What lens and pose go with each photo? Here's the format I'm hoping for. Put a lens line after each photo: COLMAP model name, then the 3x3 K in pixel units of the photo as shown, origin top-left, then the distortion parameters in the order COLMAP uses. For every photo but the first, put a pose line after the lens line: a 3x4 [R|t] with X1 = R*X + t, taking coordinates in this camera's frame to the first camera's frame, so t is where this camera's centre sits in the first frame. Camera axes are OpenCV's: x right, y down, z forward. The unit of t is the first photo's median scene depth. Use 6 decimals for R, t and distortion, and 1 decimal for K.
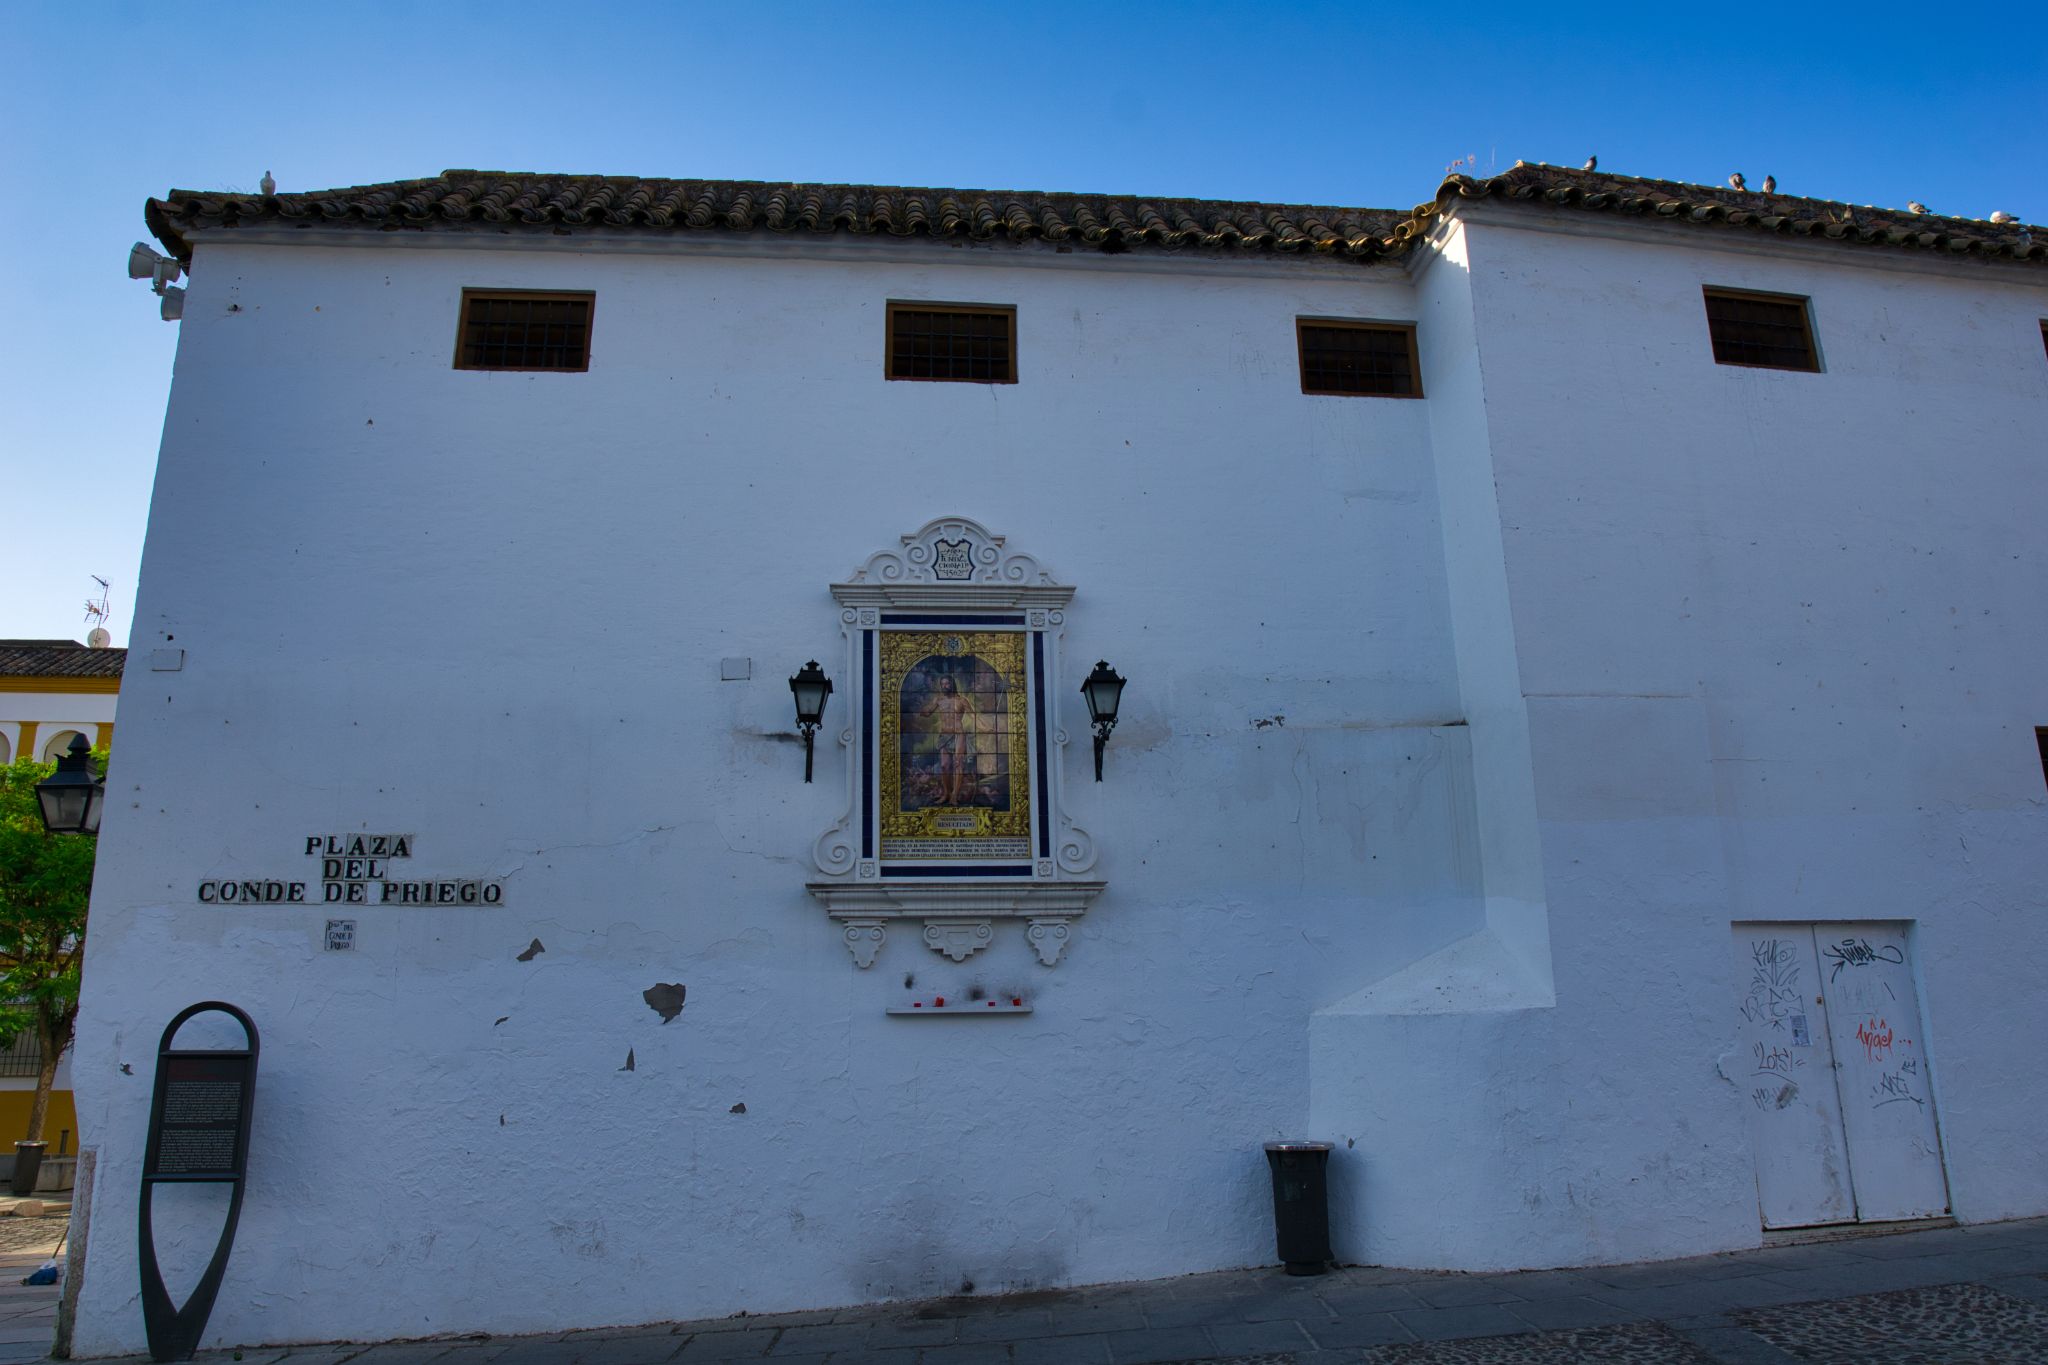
lens RADIAL K [[1433.5, 0, 1024.0], [0, 1433.5, 682.5], [0, 0, 1]] dist [-0.109139, 0.072097]
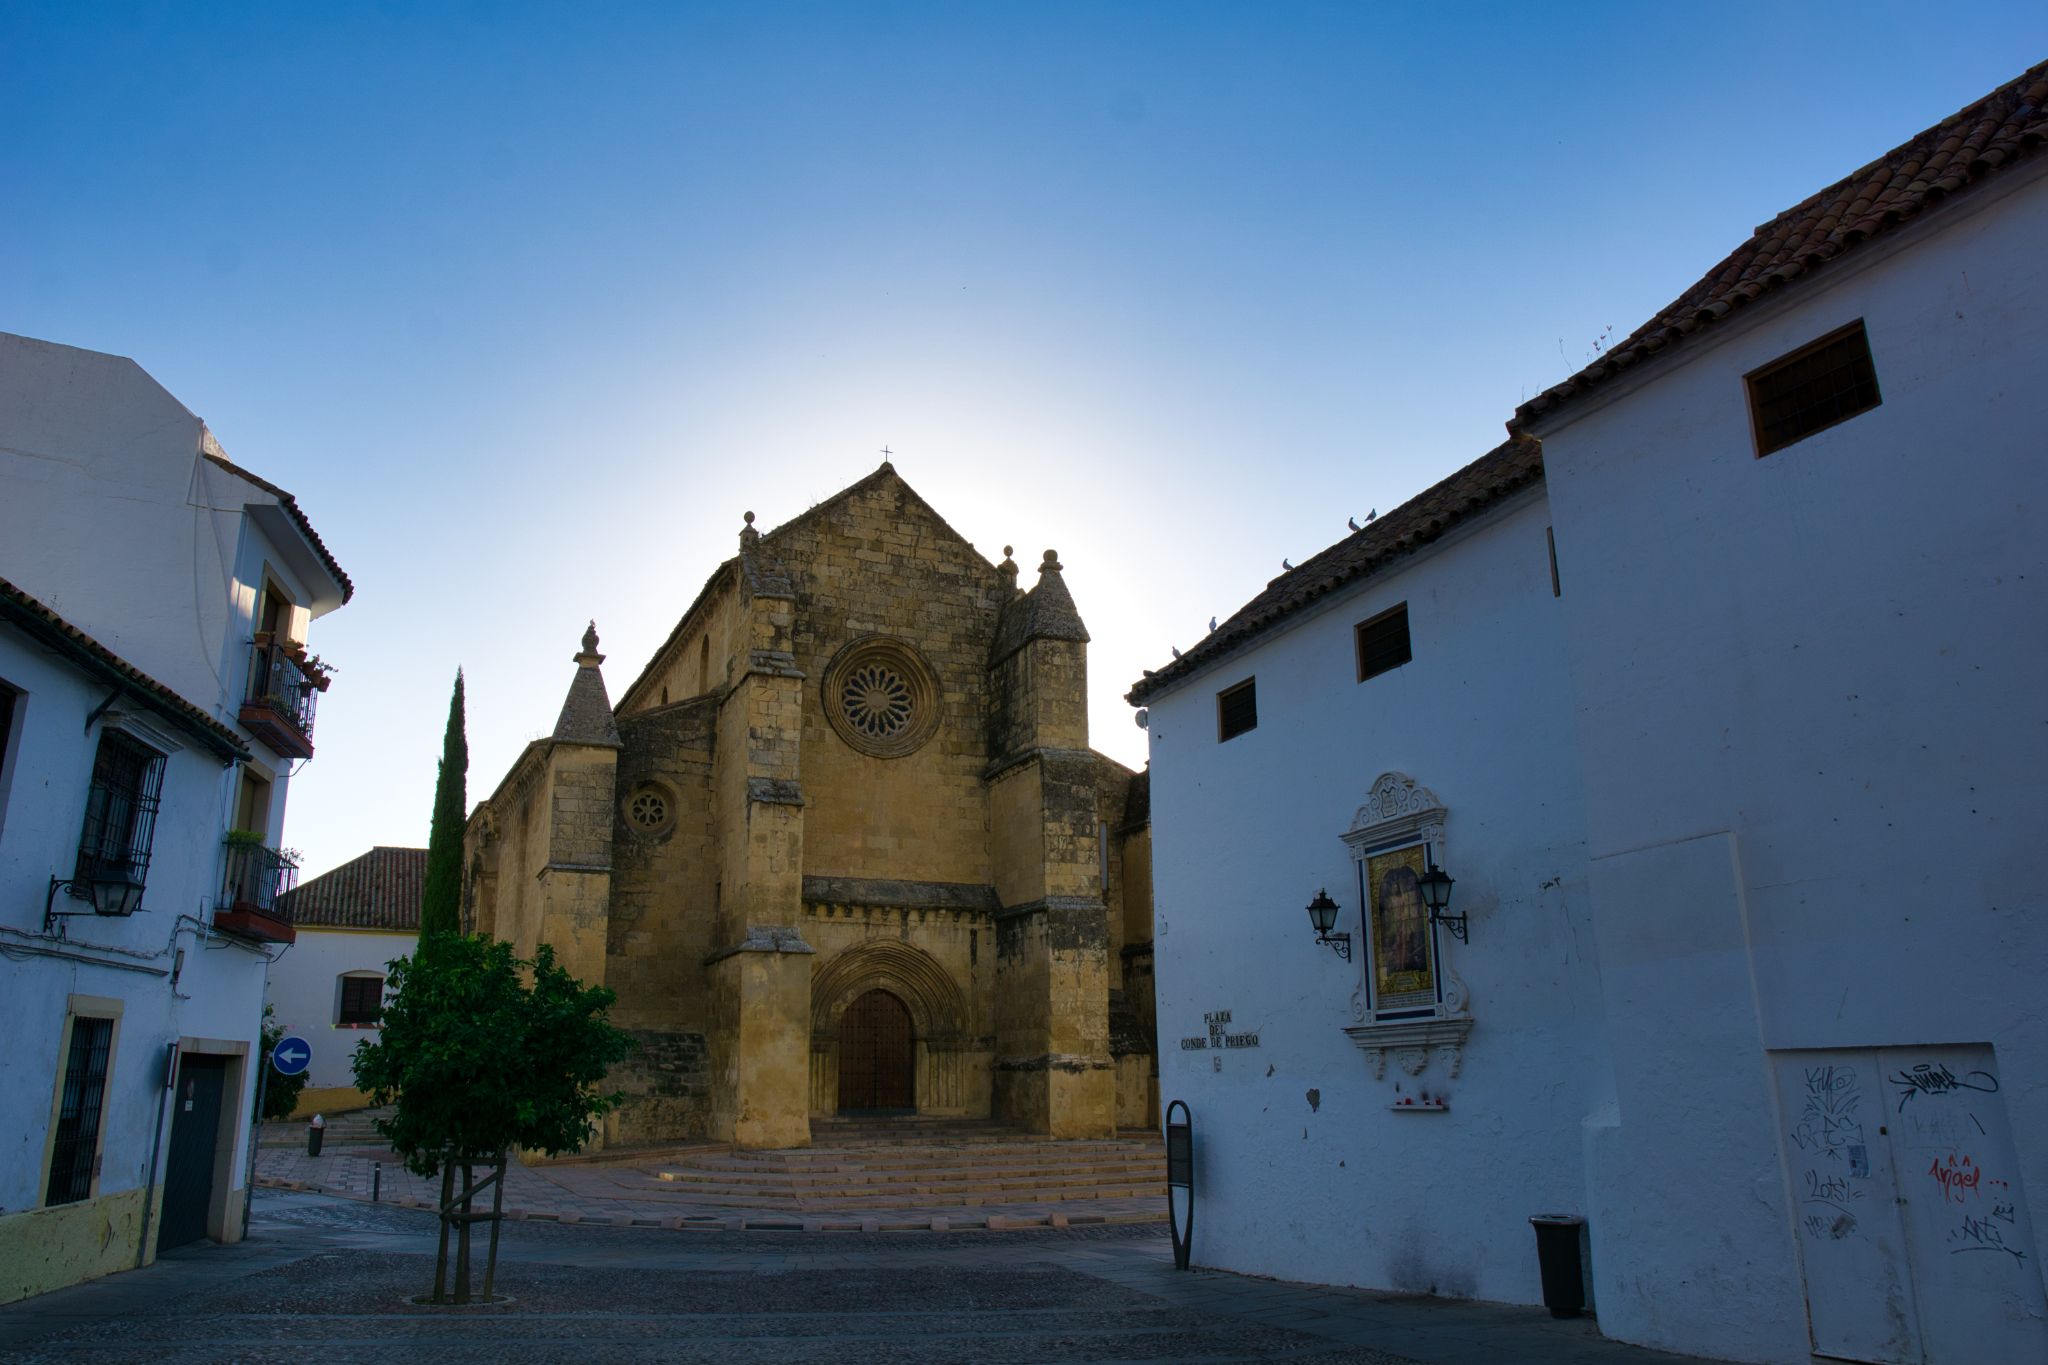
lens RADIAL K [[1433.5, 0, 1024.0], [0, 1433.5, 682.5], [0, 0, 1]] dist [-0.109139, 0.072097]
pose [[0.277145, -0.243500, -0.929461, 1.353766], [0.259850, 0.950302, -0.171478, -0.052990], [0.925024, -0.193996, 0.326645, 0.204757]]
